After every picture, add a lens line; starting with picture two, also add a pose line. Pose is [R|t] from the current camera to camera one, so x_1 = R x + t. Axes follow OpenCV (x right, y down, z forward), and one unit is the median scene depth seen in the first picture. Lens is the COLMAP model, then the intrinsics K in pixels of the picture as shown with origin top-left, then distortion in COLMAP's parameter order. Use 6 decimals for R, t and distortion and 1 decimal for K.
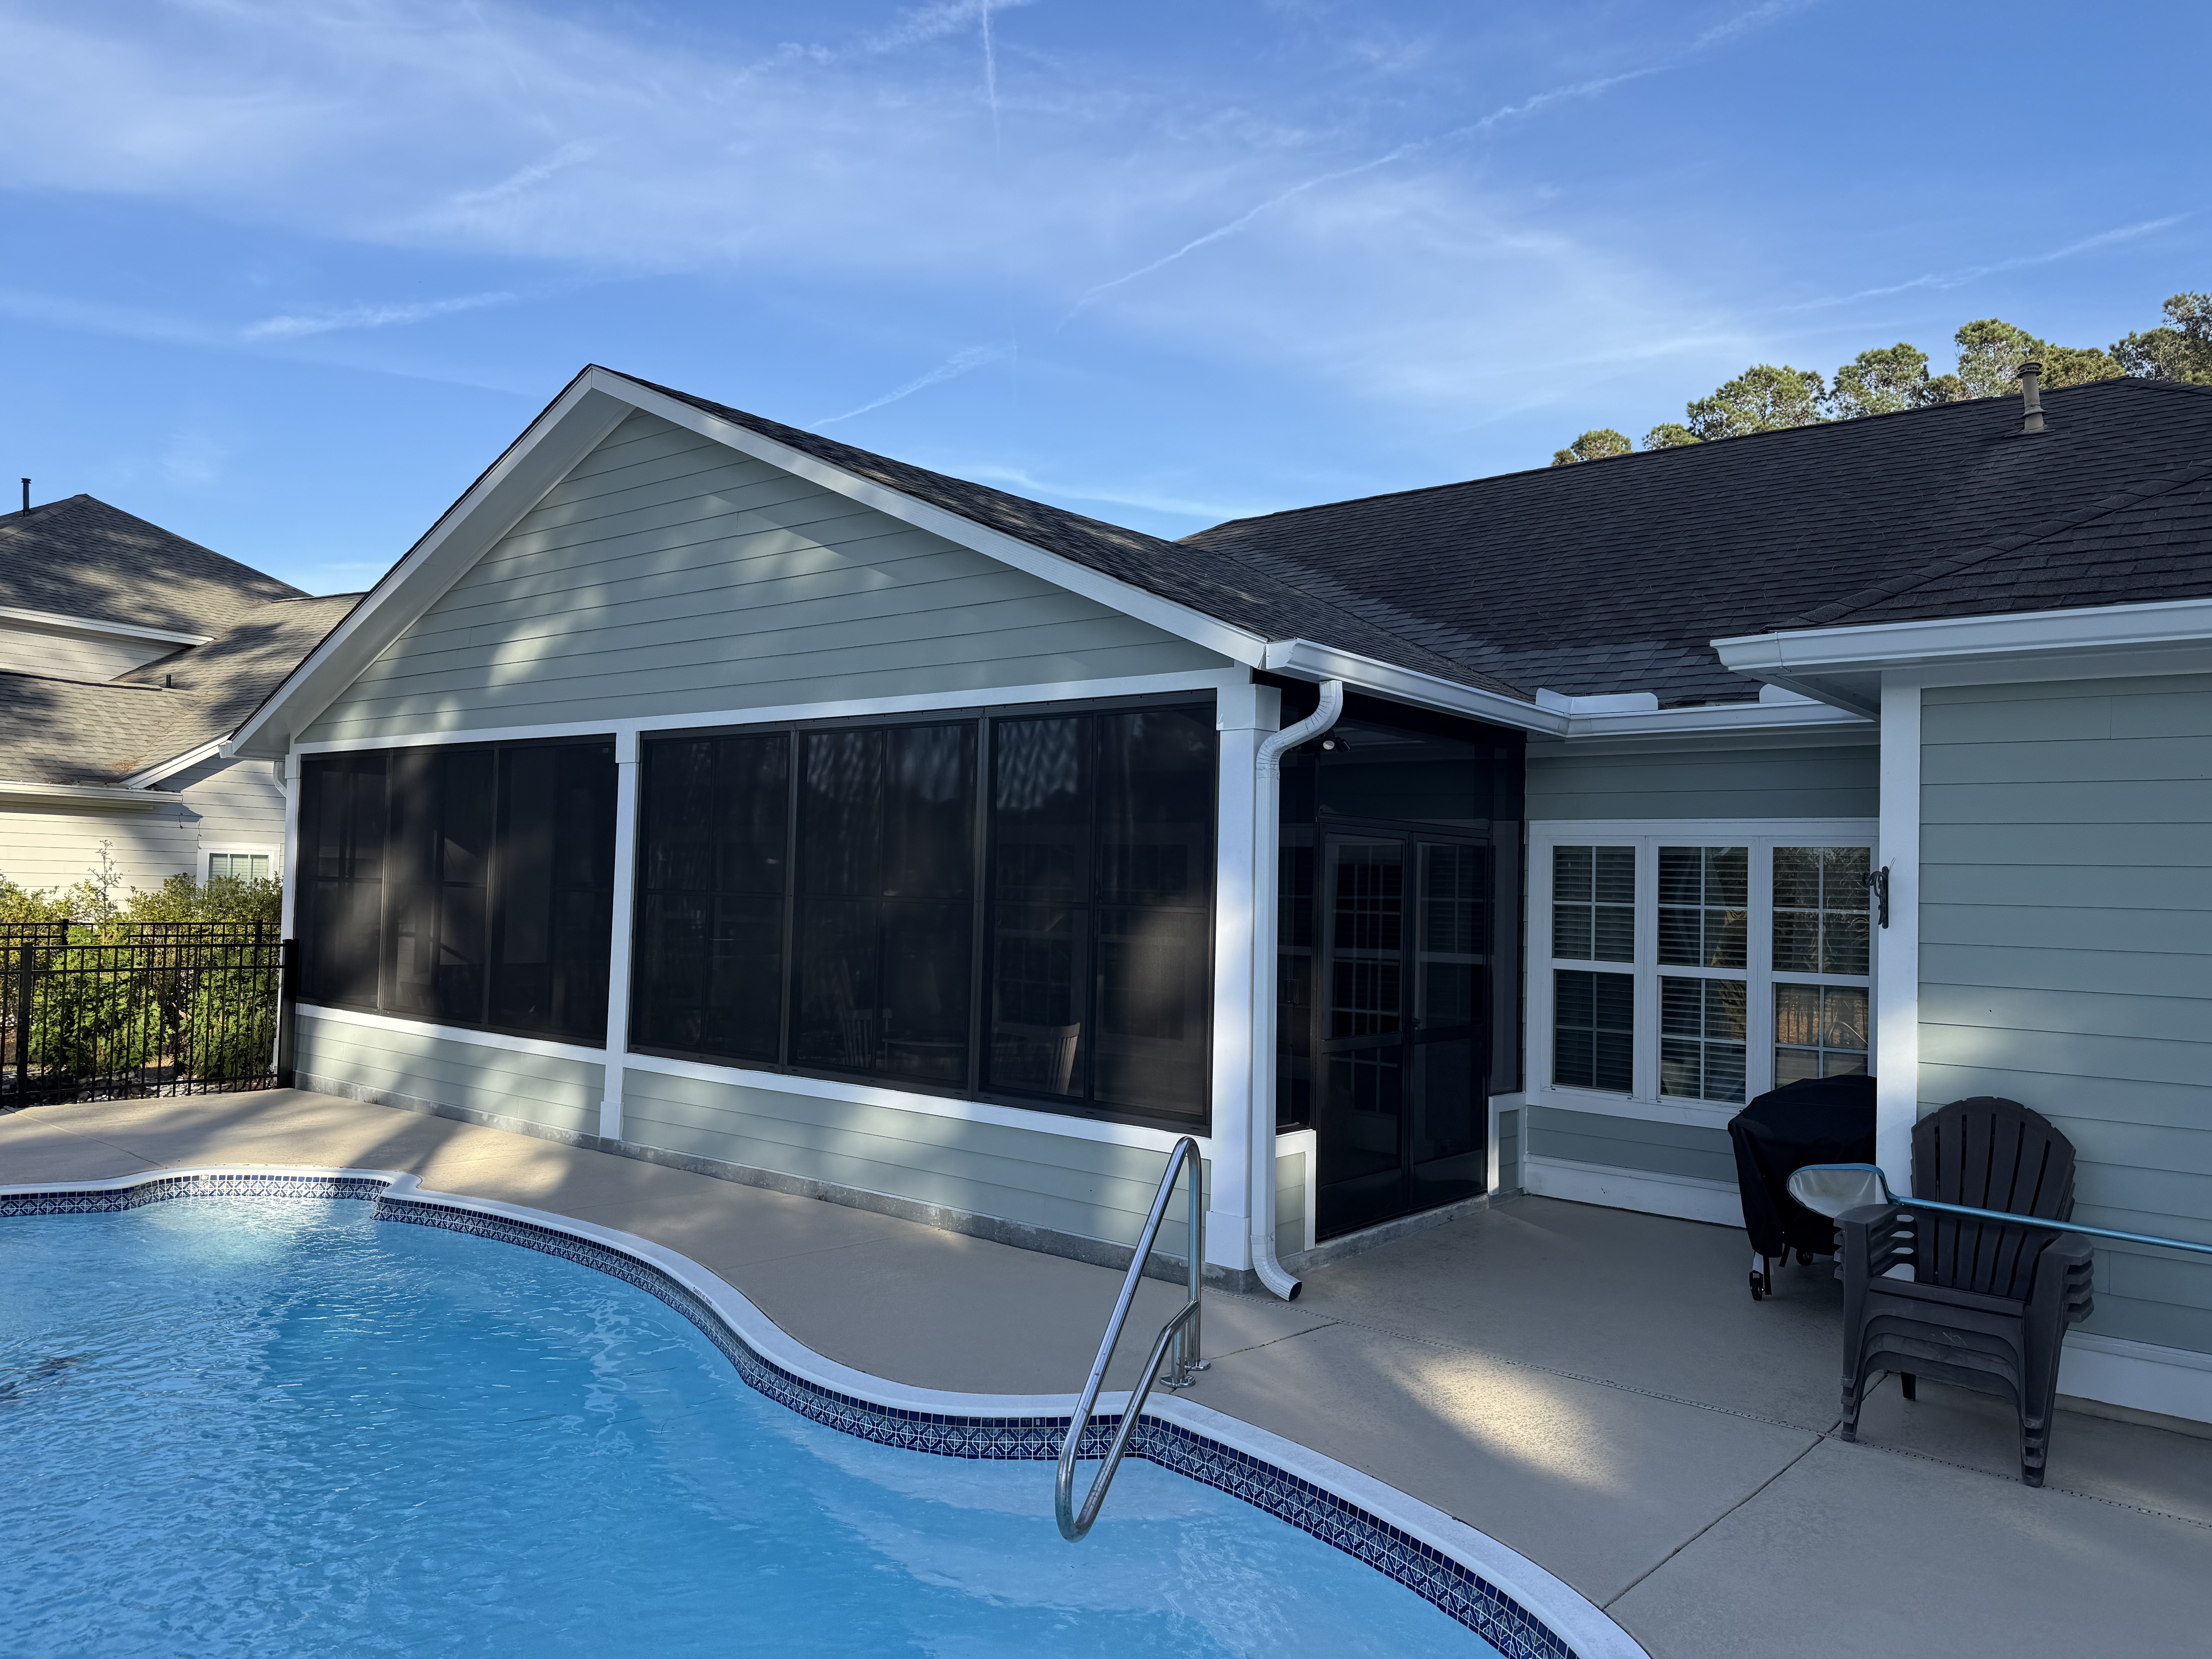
lens RADIAL K [[1574.7, 0, 1106.0], [0, 1574.7, 829.5], [0, 0, 1]] dist [0.089335, -0.096765]
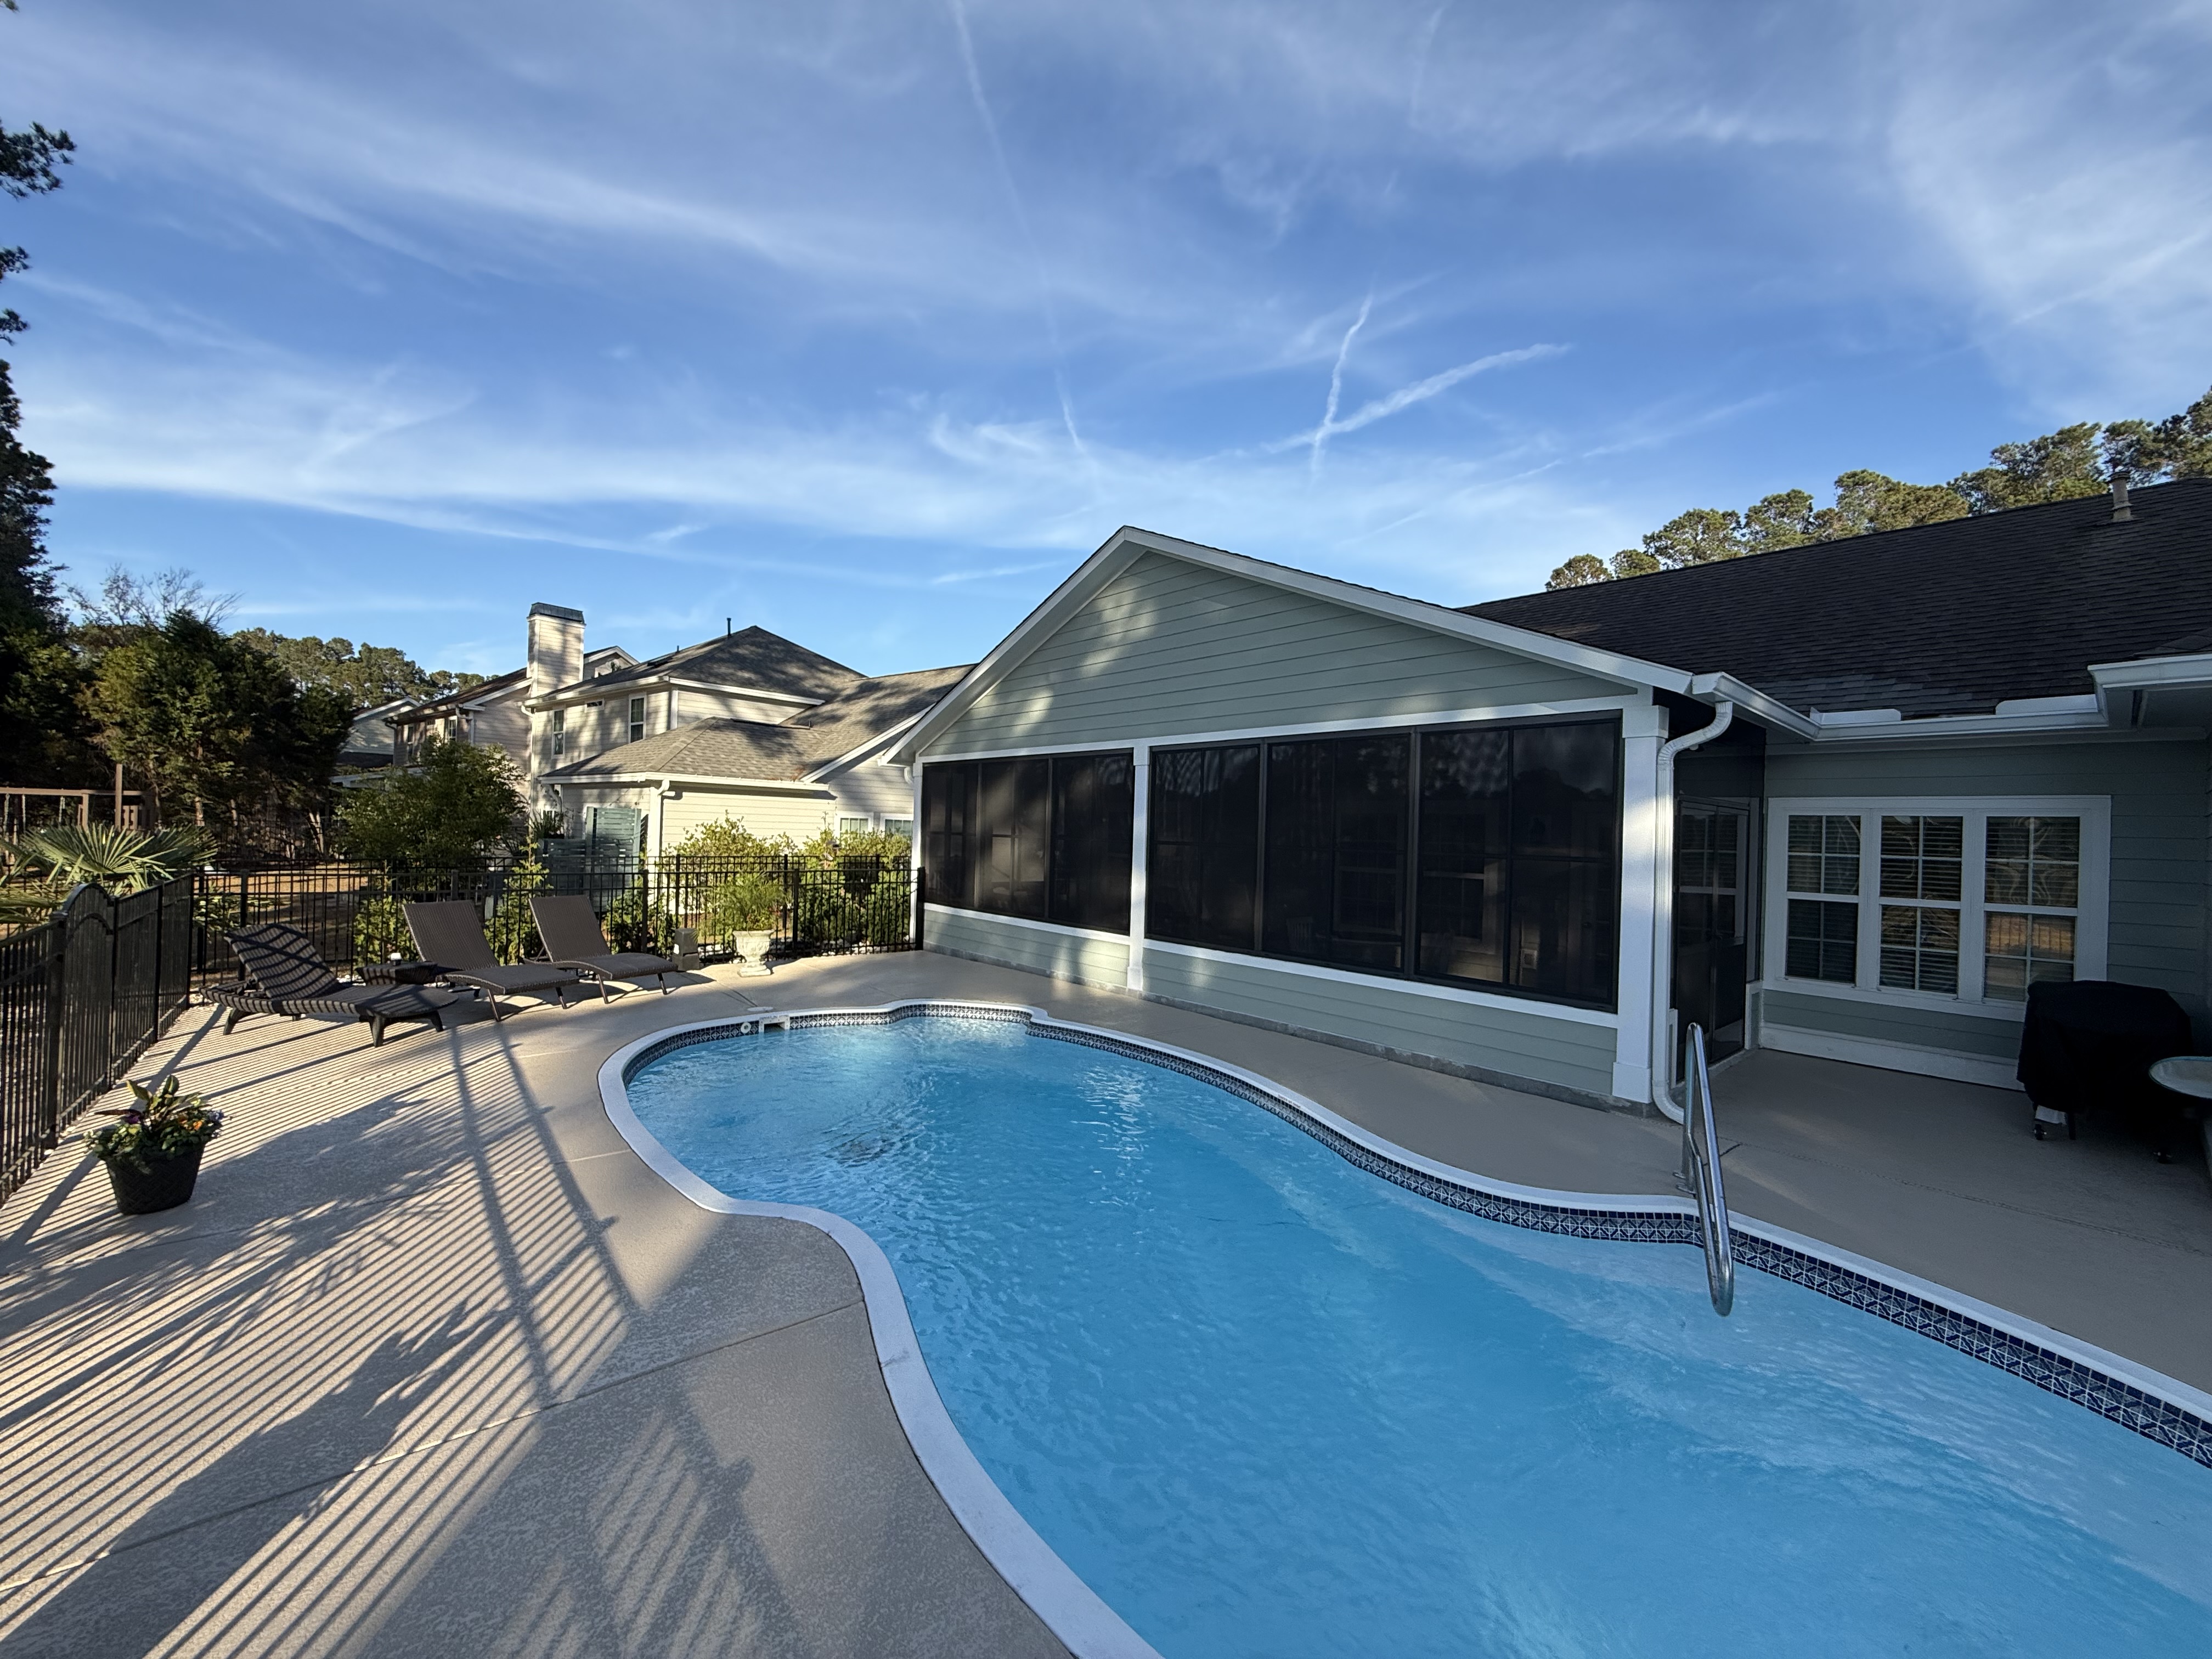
lens RADIAL K [[902.3, 0, 1106.0], [0, 902.3, 829.5], [0, 0, 1]] dist [0.010343, -0.000273]
pose [[0.987138, 0.001579, -0.159862, -0.209905], [0.003279, 0.999541, 0.030118, -0.003903], [0.159836, -0.030255, 0.986680, 0.066721]]
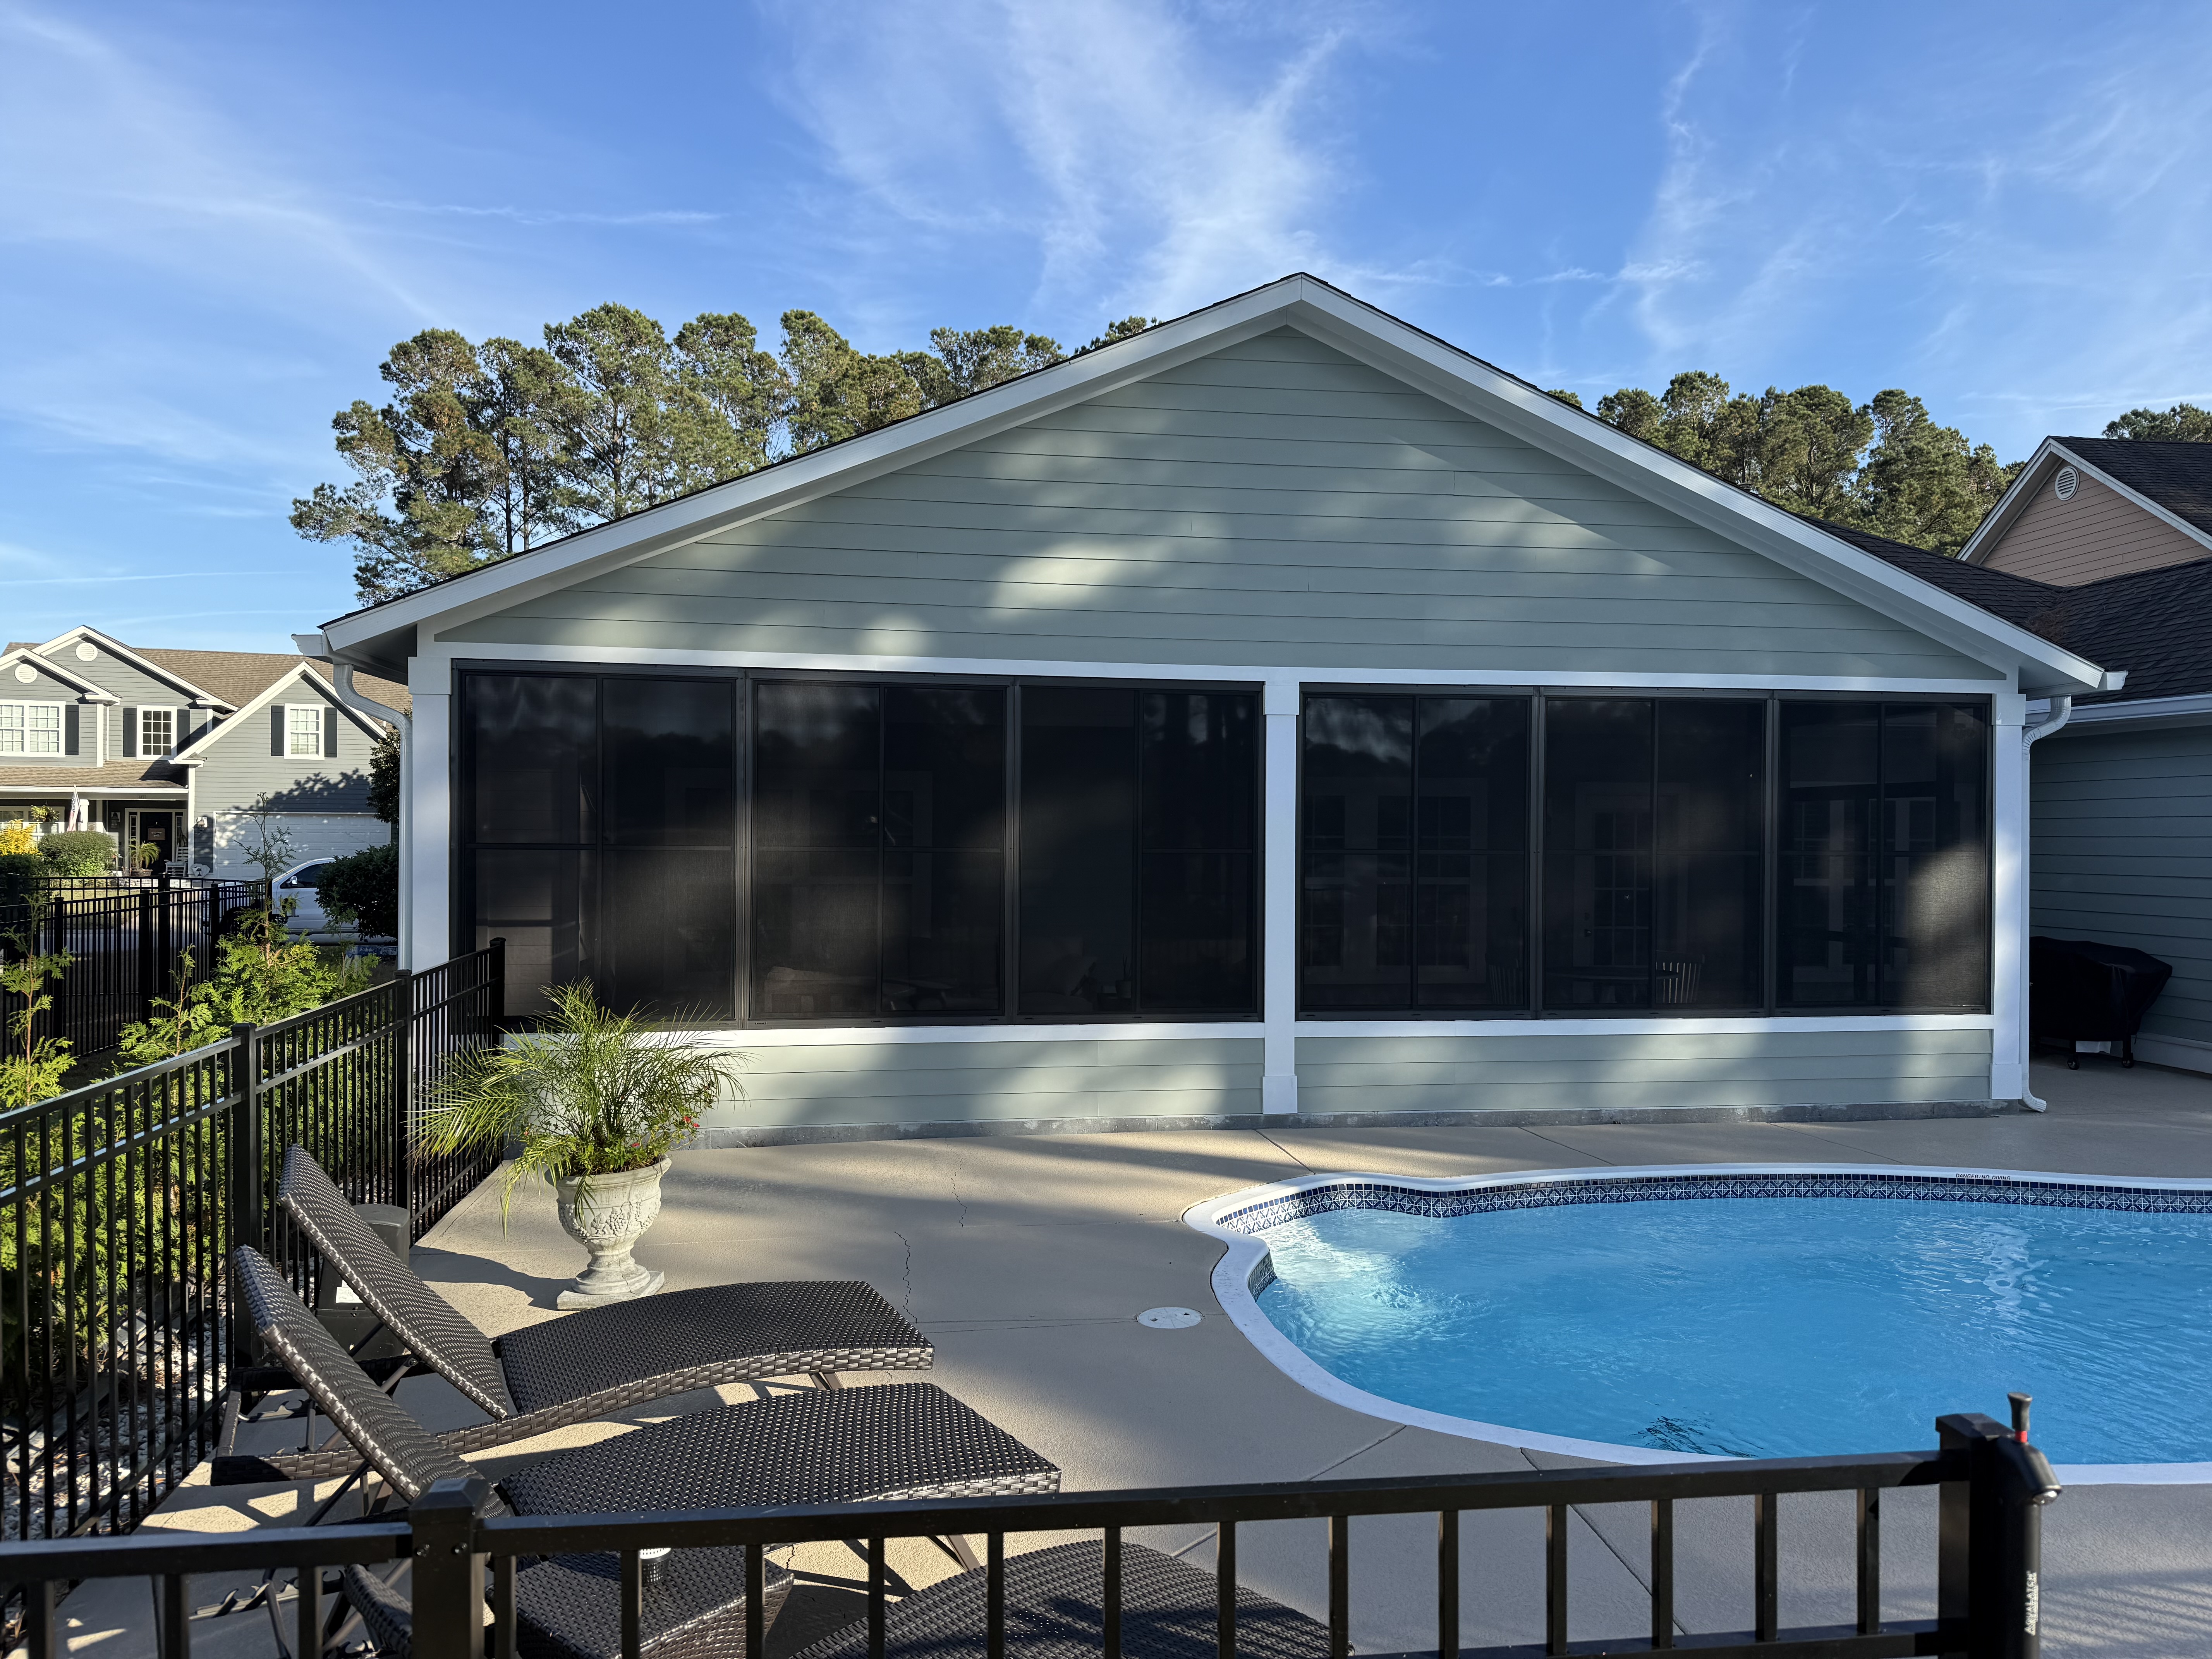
lens RADIAL K [[1527.7, 0, 1106.0], [0, 1527.7, 829.5], [0, 0, 1]] dist [0.084888, -0.159127]
pose [[0.675172, -0.026634, 0.737180, -1.171721], [-0.017370, 0.998497, 0.051984, -0.022216], [-0.737456, -0.047903, 0.673694, 0.525796]]
